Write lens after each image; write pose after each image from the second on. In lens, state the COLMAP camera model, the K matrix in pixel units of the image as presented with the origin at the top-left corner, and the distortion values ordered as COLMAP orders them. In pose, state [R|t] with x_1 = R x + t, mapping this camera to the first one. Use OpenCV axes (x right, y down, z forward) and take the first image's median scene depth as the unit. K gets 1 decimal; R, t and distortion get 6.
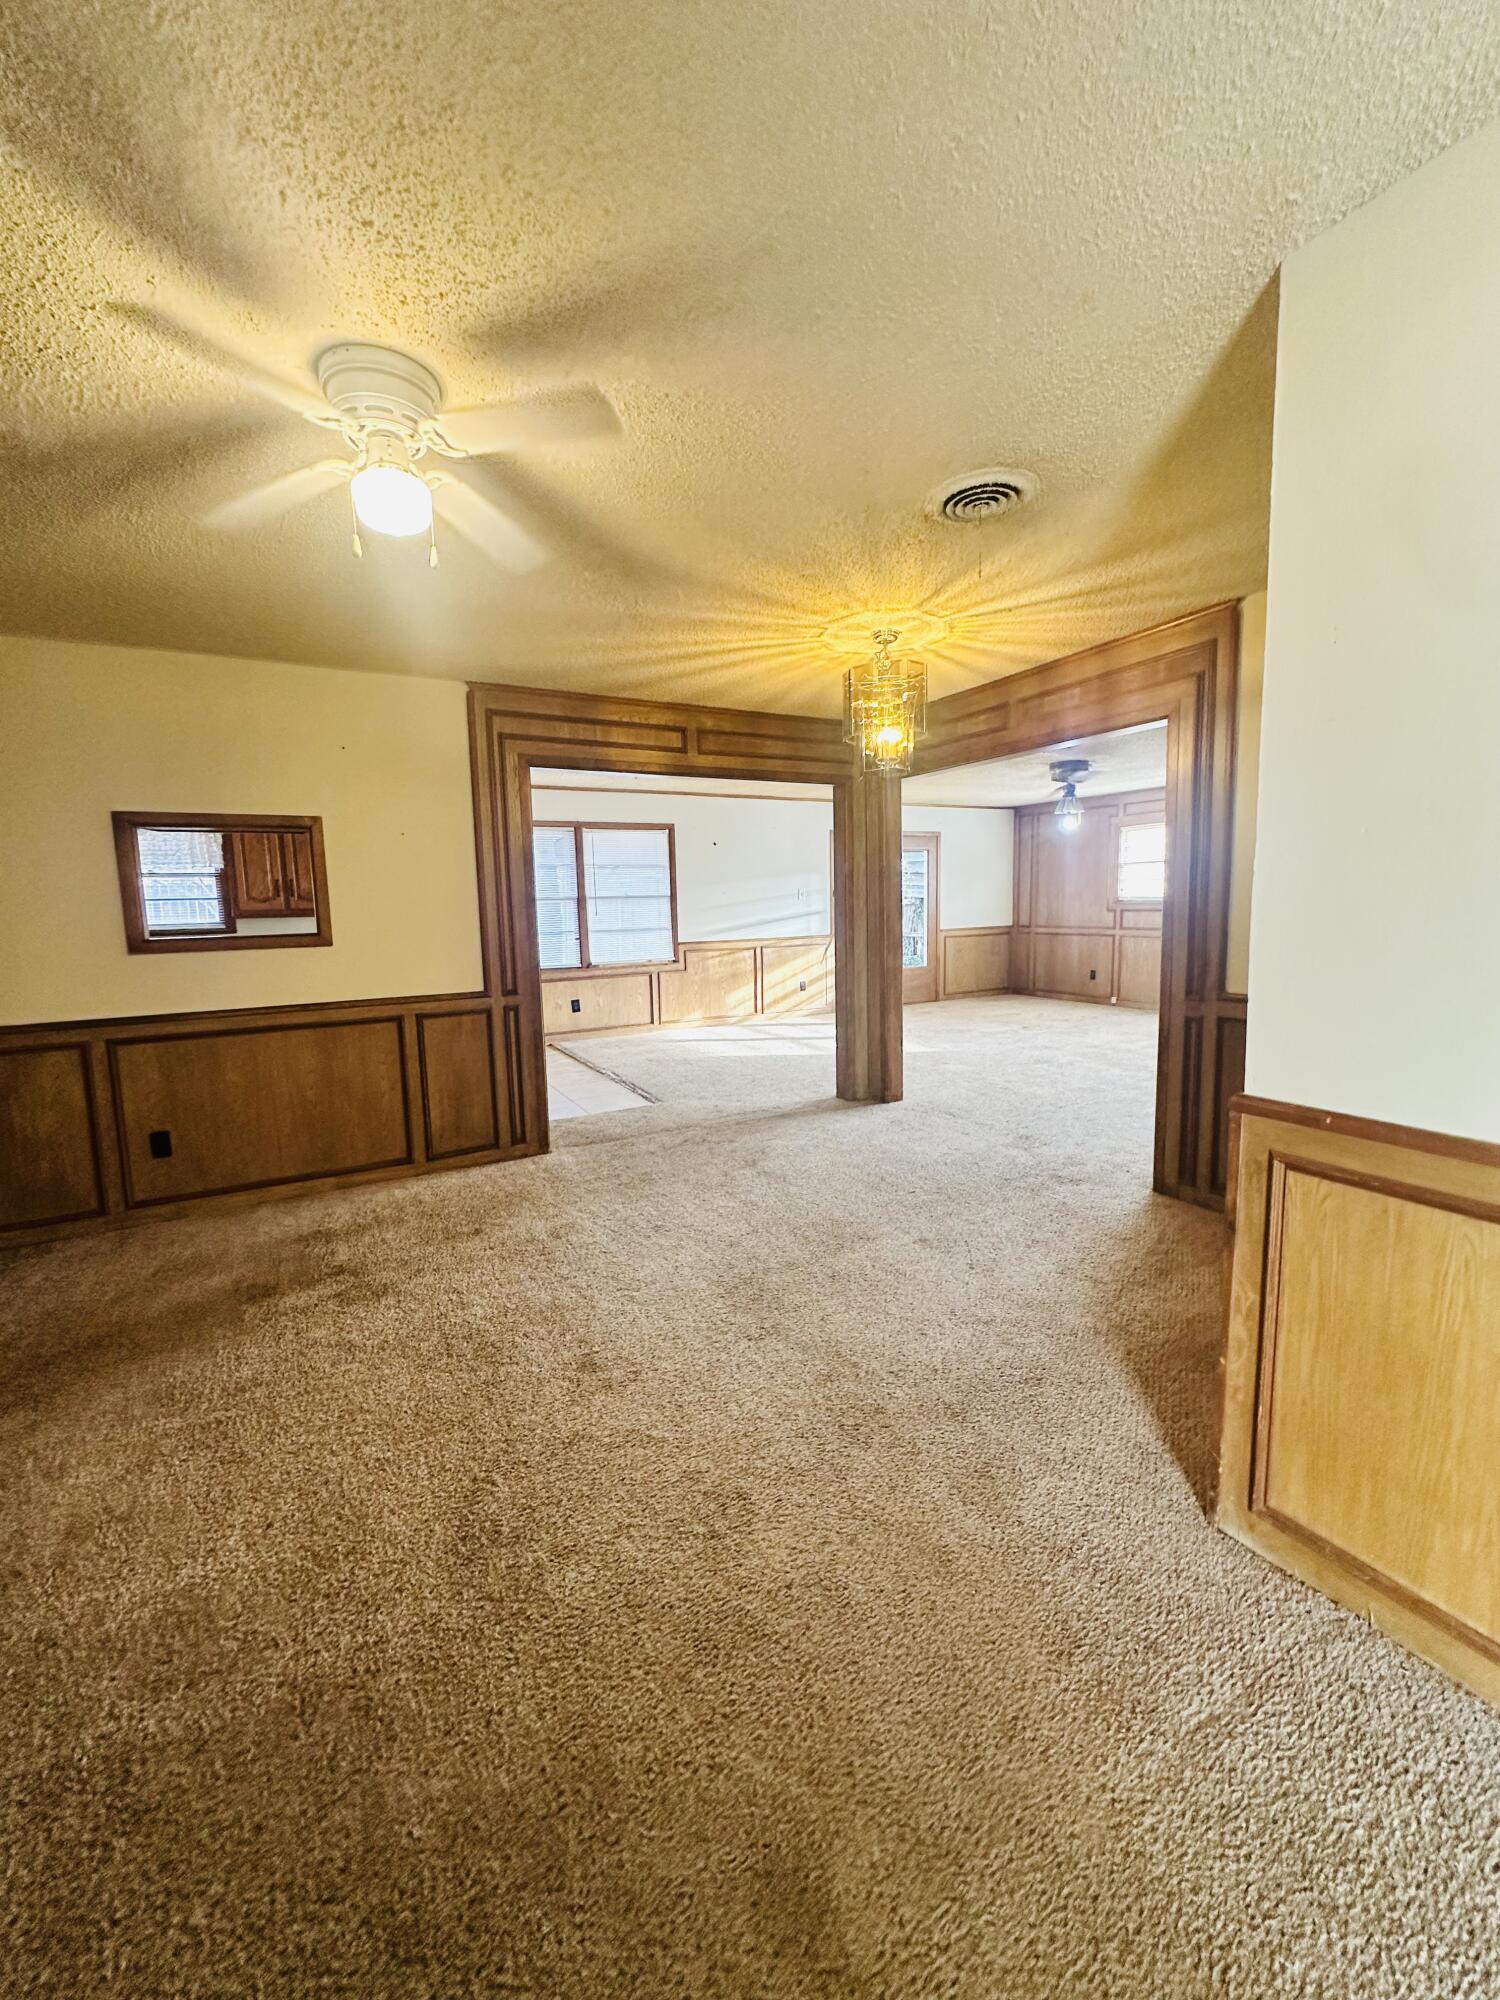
lens RADIAL K [[796.3, 0, 747.8], [0, 796.3, 997.1], [0, 0, 1]] dist [-0.002123, -0.000055]
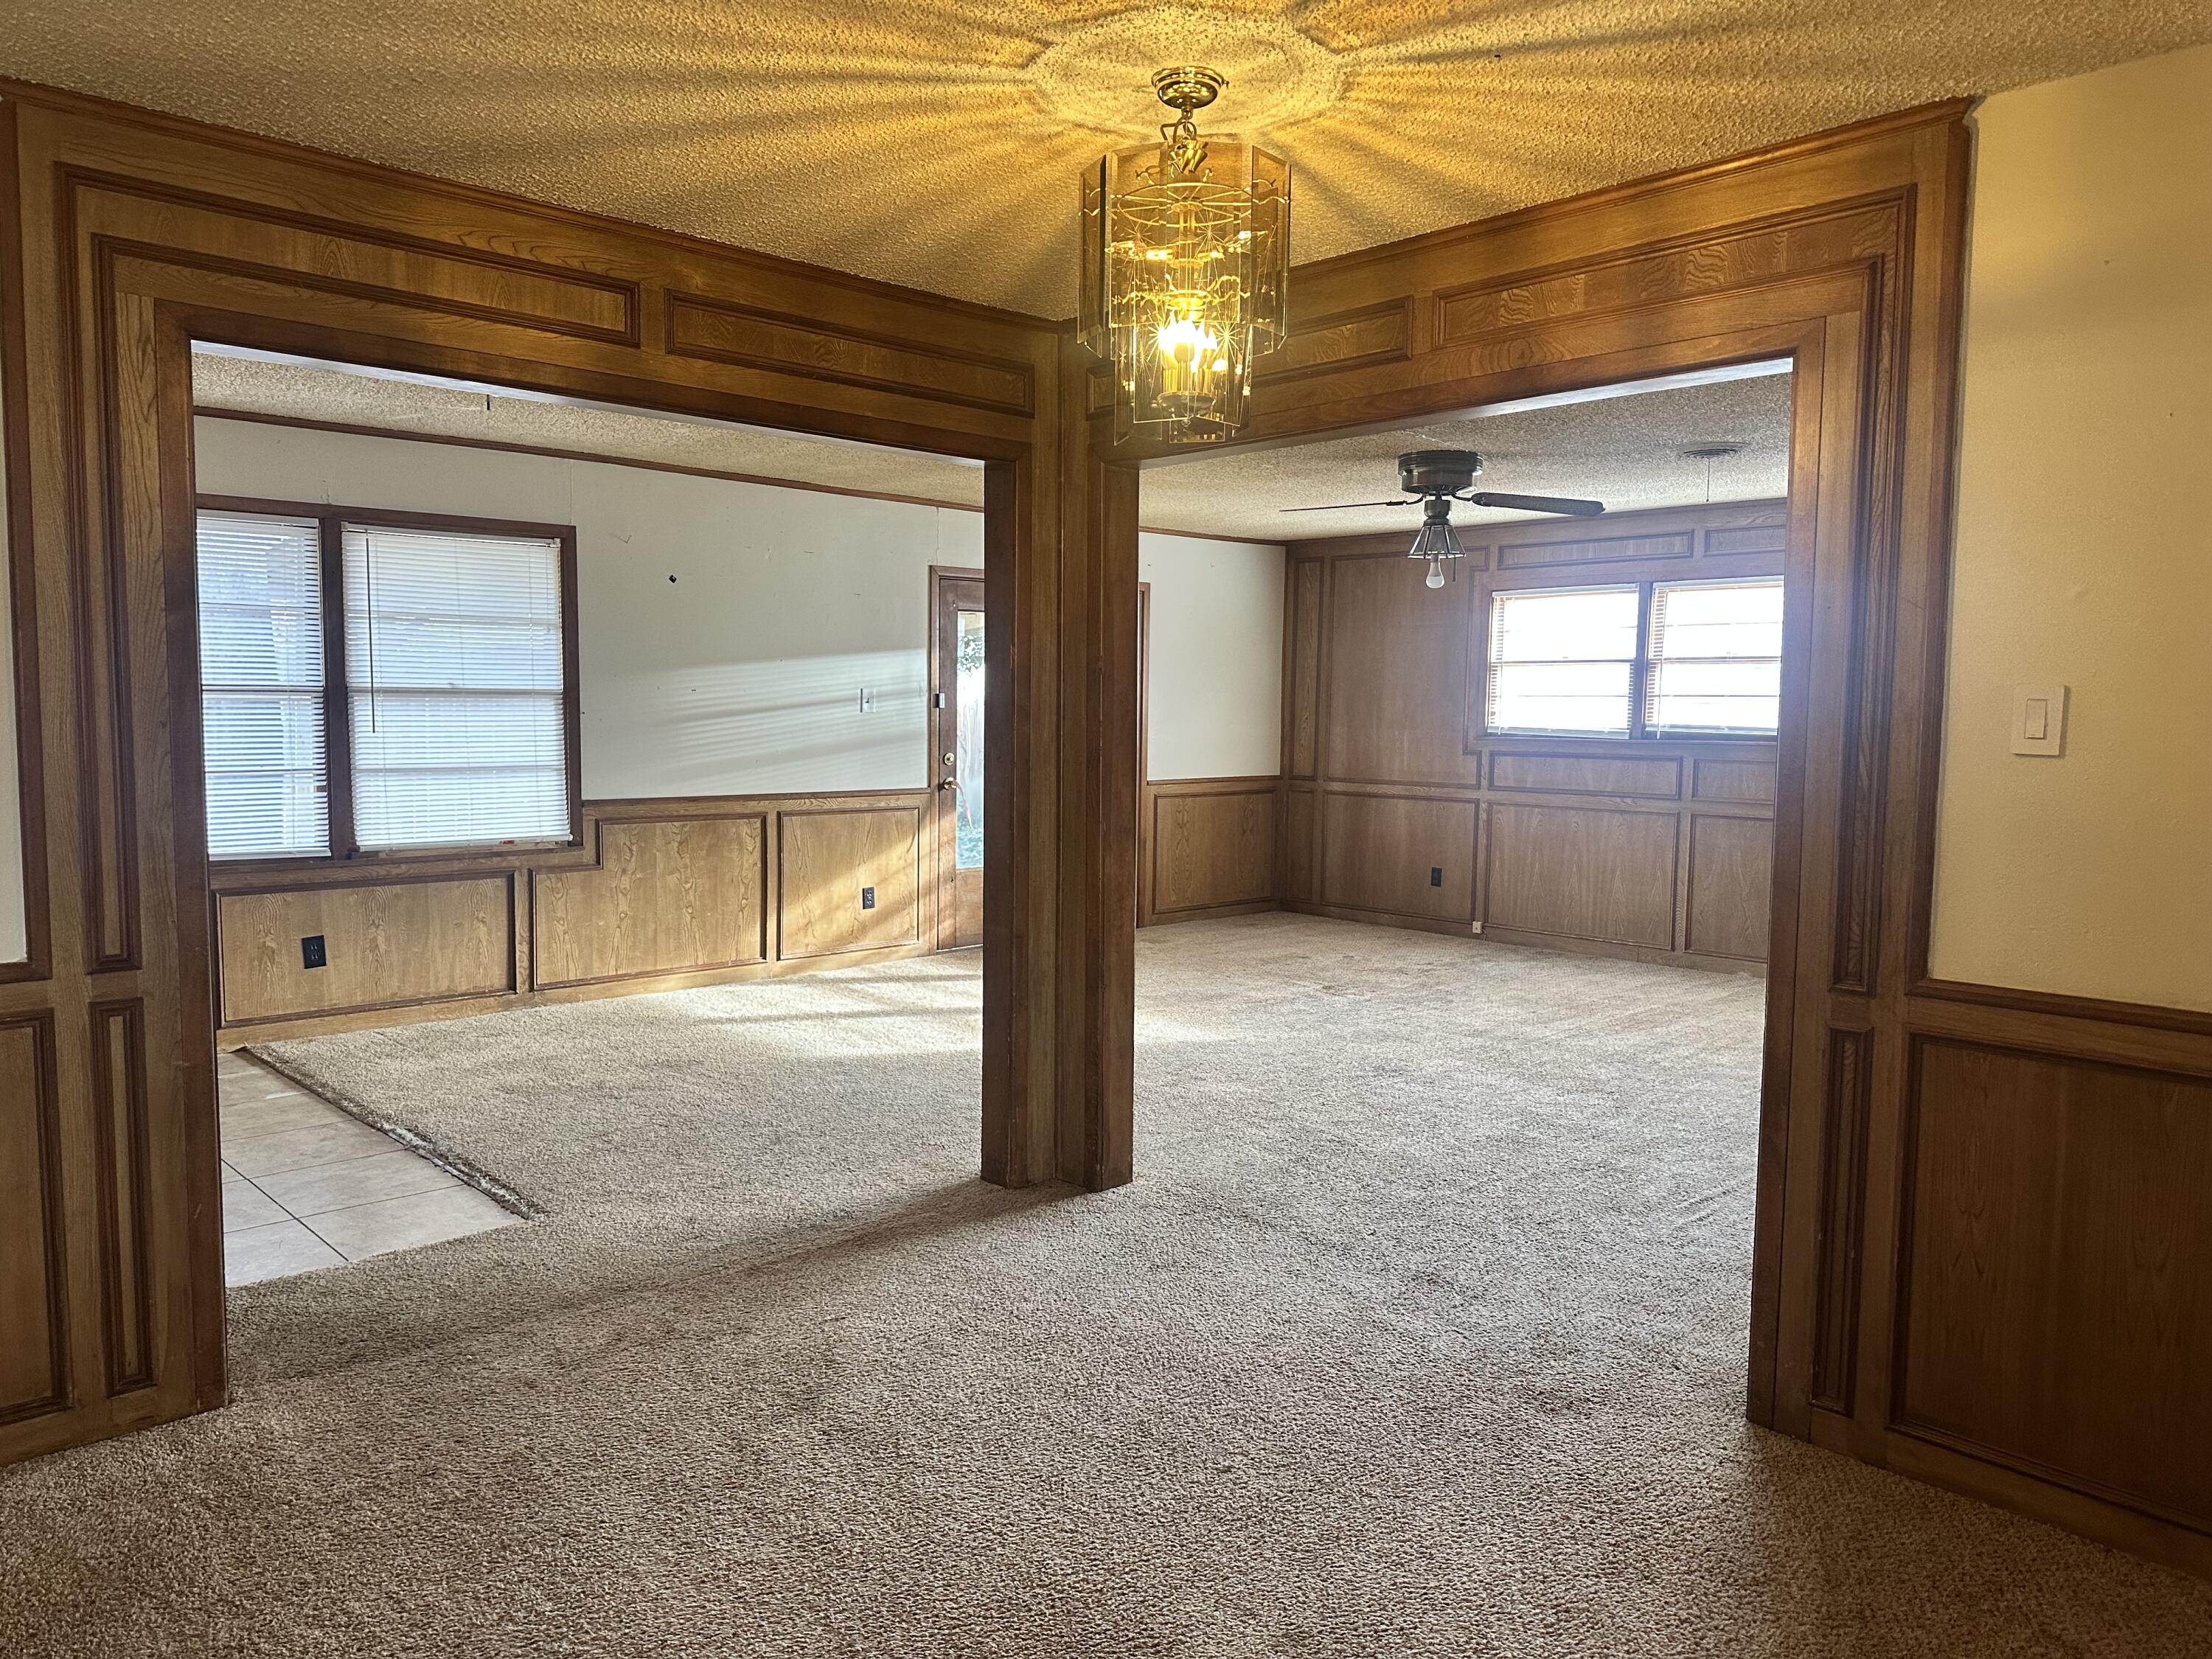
lens RADIAL K [[1545.6, 0, 1109.7], [0, 1545.6, 836.3], [0, 0, 1]] dist [0.106334, -0.142601]
pose [[0.967343, 0.013778, 0.253097, -0.049812], [-0.004915, 0.999353, -0.035616, -0.041397], [-0.253425, 0.033209, 0.966785, 0.216440]]
